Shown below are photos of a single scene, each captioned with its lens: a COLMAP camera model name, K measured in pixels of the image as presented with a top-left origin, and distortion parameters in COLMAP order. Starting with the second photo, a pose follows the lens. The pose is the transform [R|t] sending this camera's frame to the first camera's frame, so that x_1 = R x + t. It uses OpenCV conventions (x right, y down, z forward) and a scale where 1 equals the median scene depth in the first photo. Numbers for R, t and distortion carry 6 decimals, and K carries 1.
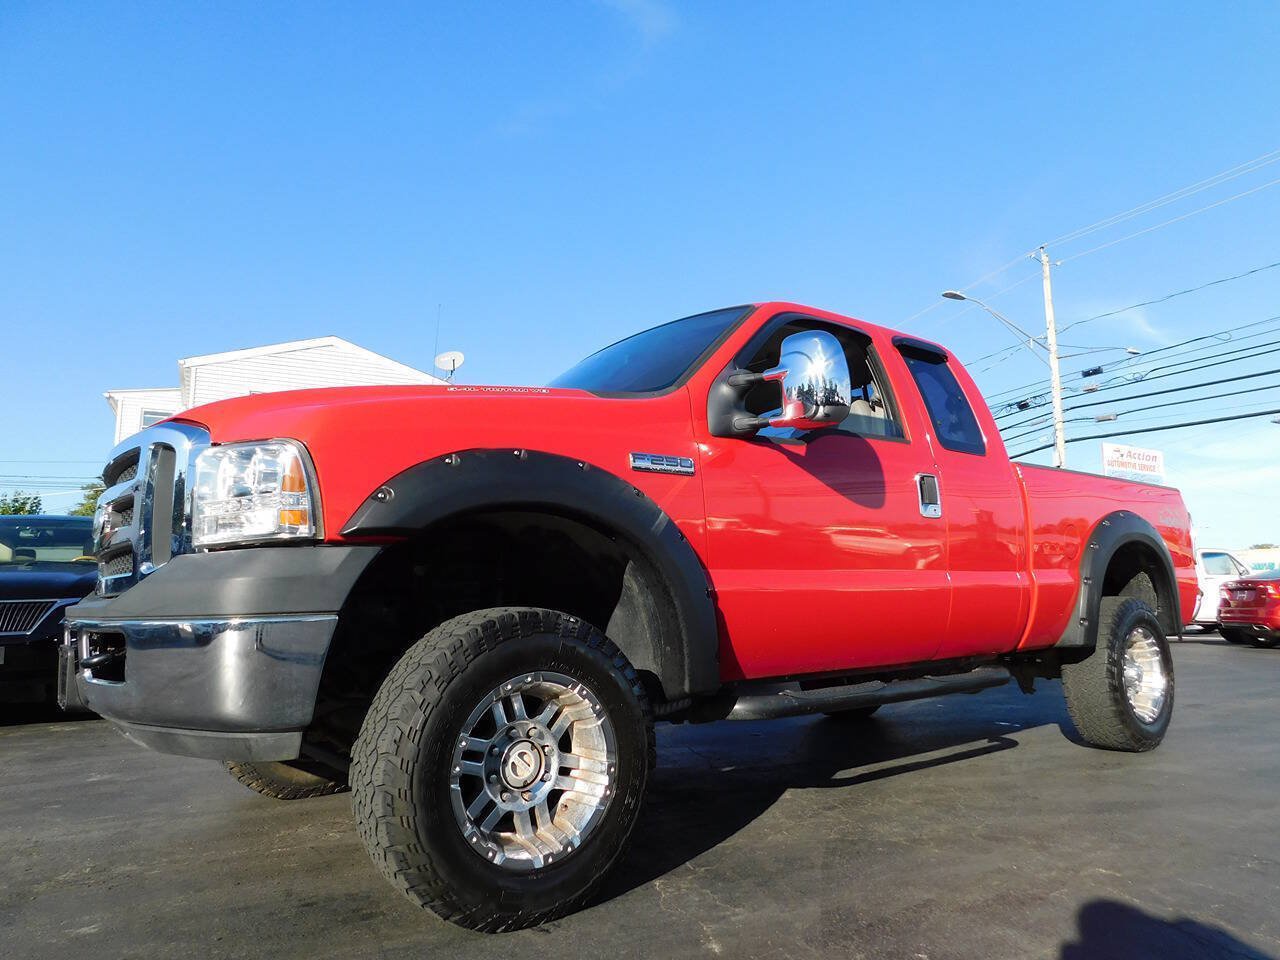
lens RADIAL K [[845.1, 0, 646.0], [0, 845.1, 484.4], [0, 0, 1]] dist [-0.068380, 0.055293]
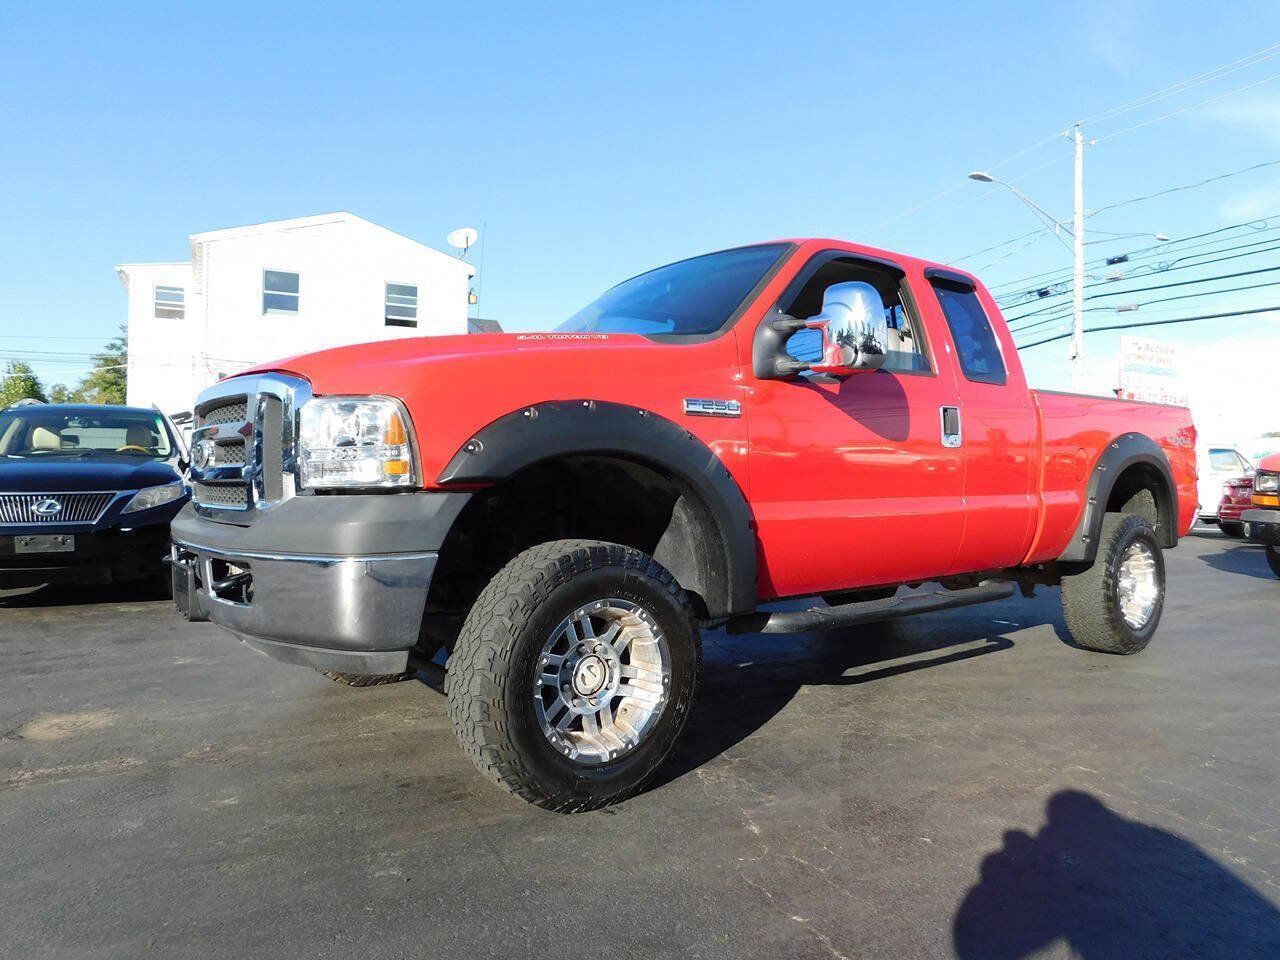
lens RADIAL K [[845.1, 0, 647.1], [0, 845.1, 481.2], [0, 0, 1]] dist [-0.068380, 0.055293]
pose [[0.999802, 0.018601, -0.007050, -0.054107], [-0.017404, 0.989588, 0.142876, -0.082510], [0.009634, -0.142725, 0.989716, -0.094356]]
